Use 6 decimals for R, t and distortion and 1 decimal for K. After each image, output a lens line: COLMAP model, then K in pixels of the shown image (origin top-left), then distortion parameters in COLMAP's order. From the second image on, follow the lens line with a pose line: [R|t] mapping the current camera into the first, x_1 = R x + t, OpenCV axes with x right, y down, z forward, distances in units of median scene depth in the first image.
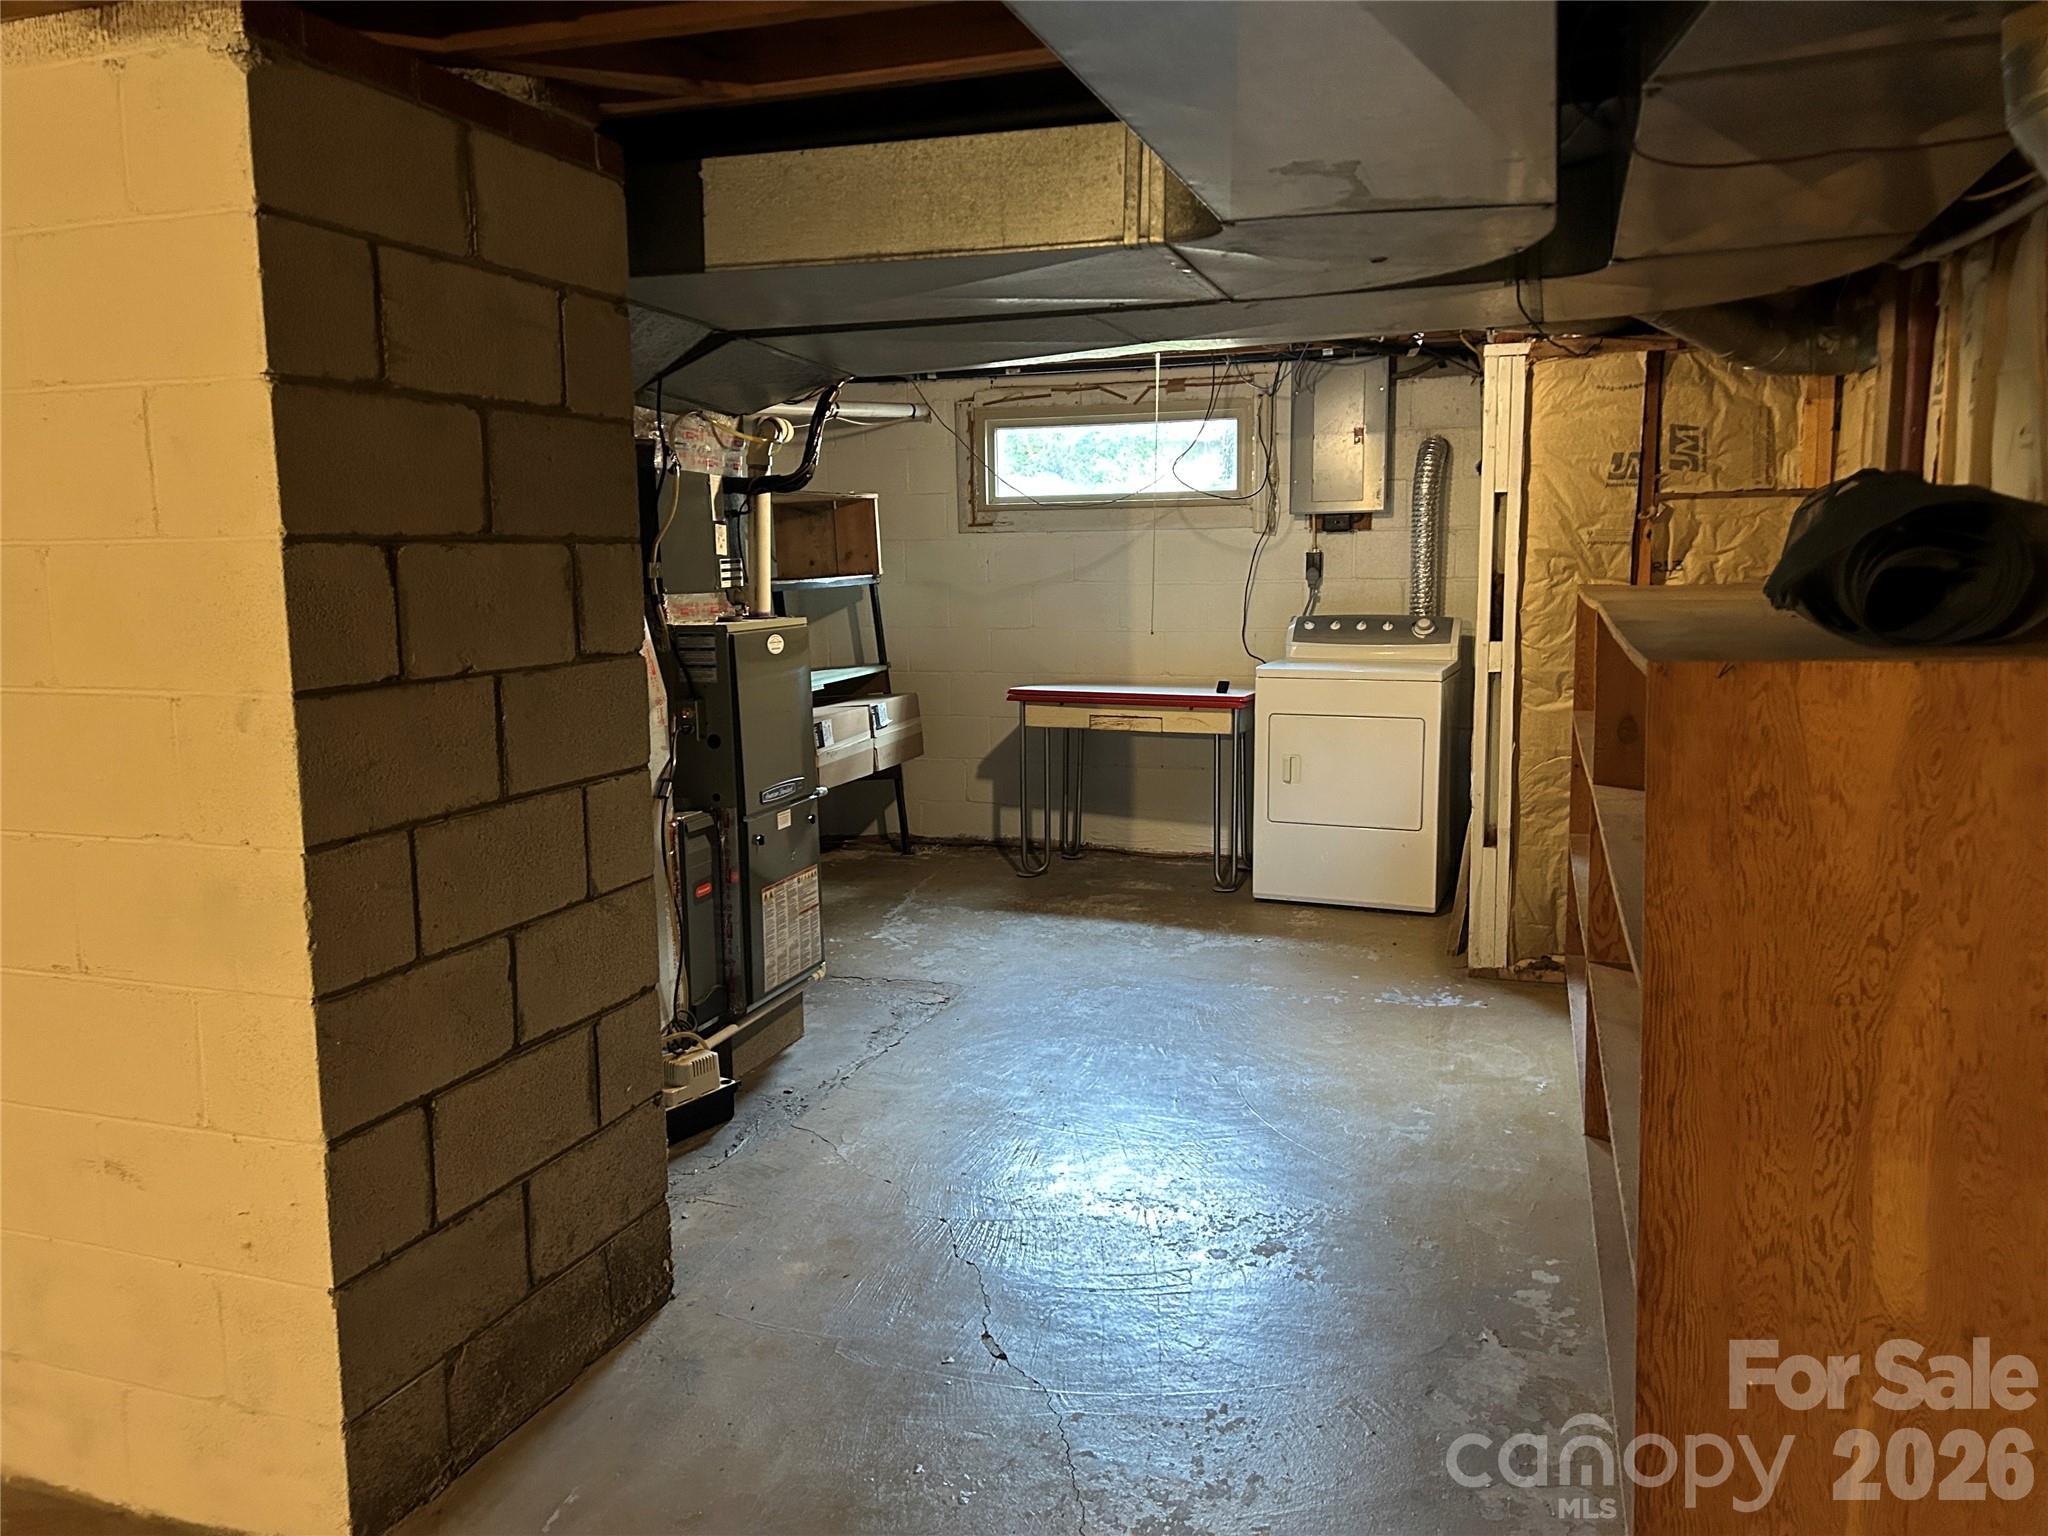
lens RADIAL K [[1527.3, 0, 1023.7], [0, 1527.3, 762.8], [0, 0, 1]] dist [0.053545, -0.066575]
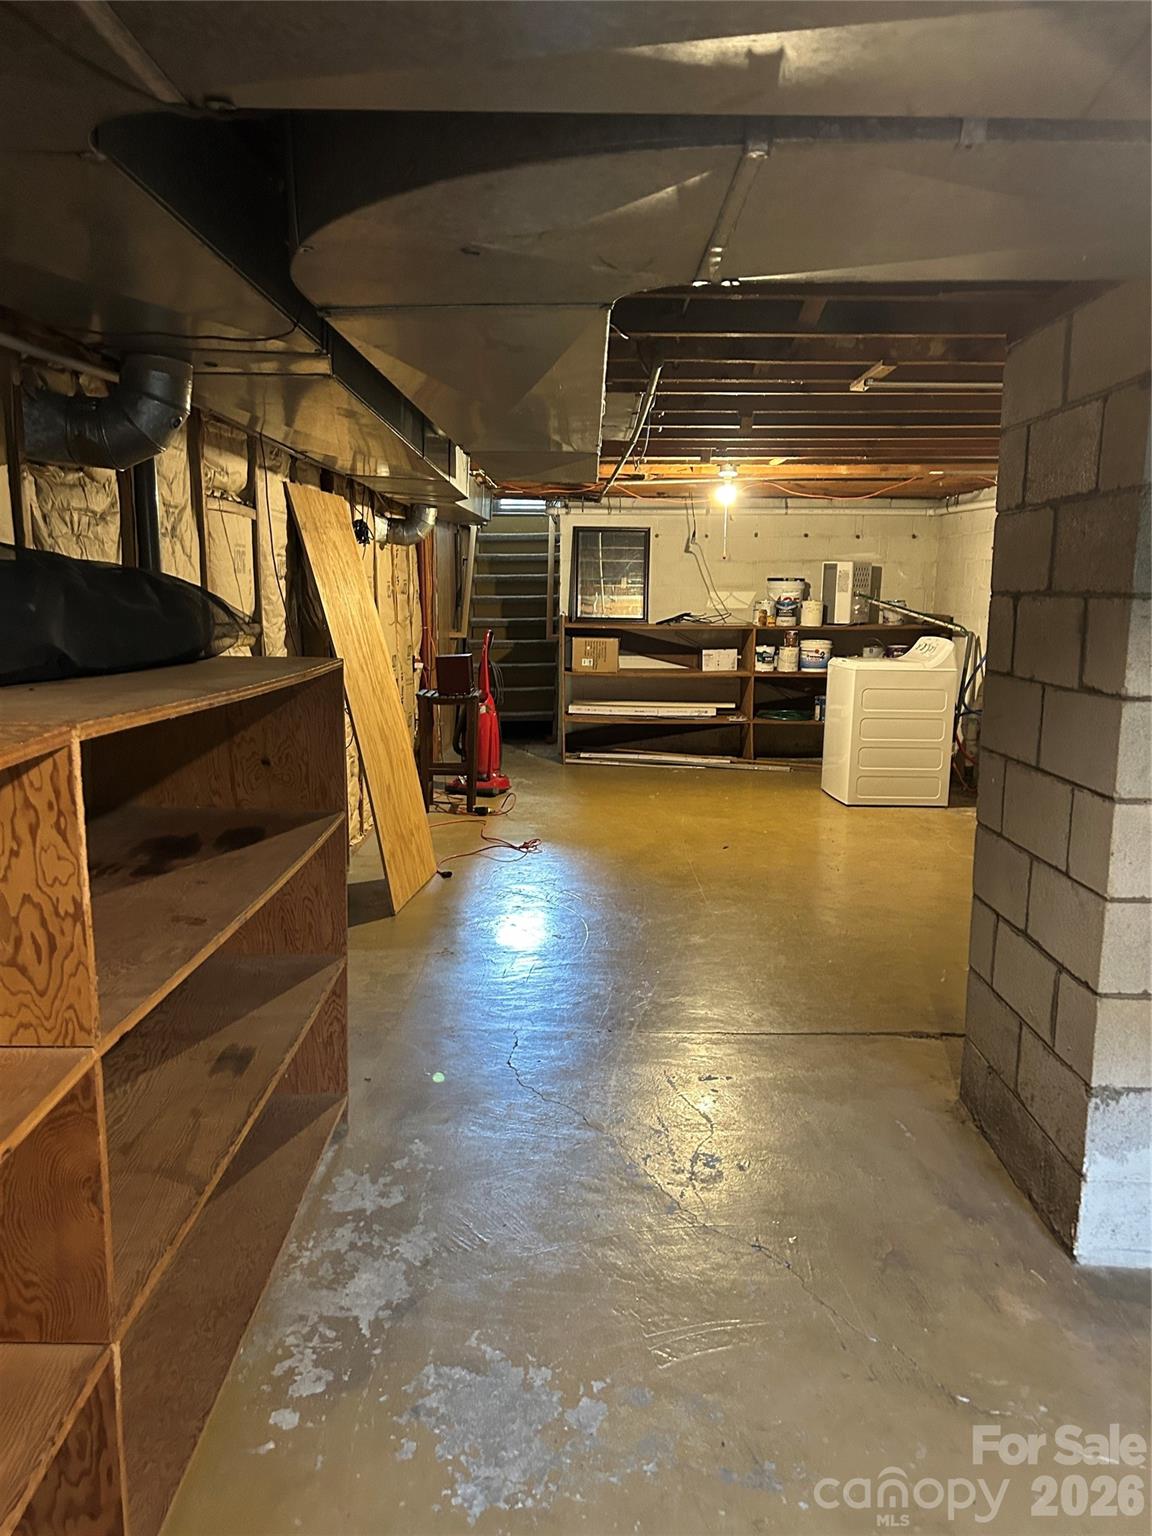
lens RADIAL K [[1145.4, 0, 576.0], [0, 1145.4, 768.0], [0, 0, 1]] dist [0.053545, -0.066575]
pose [[-0.948715, 0.055670, -0.311191, 0.398135], [-0.039241, 0.956022, 0.290658, -0.257659], [0.313686, 0.287963, -0.904808, 1.694080]]
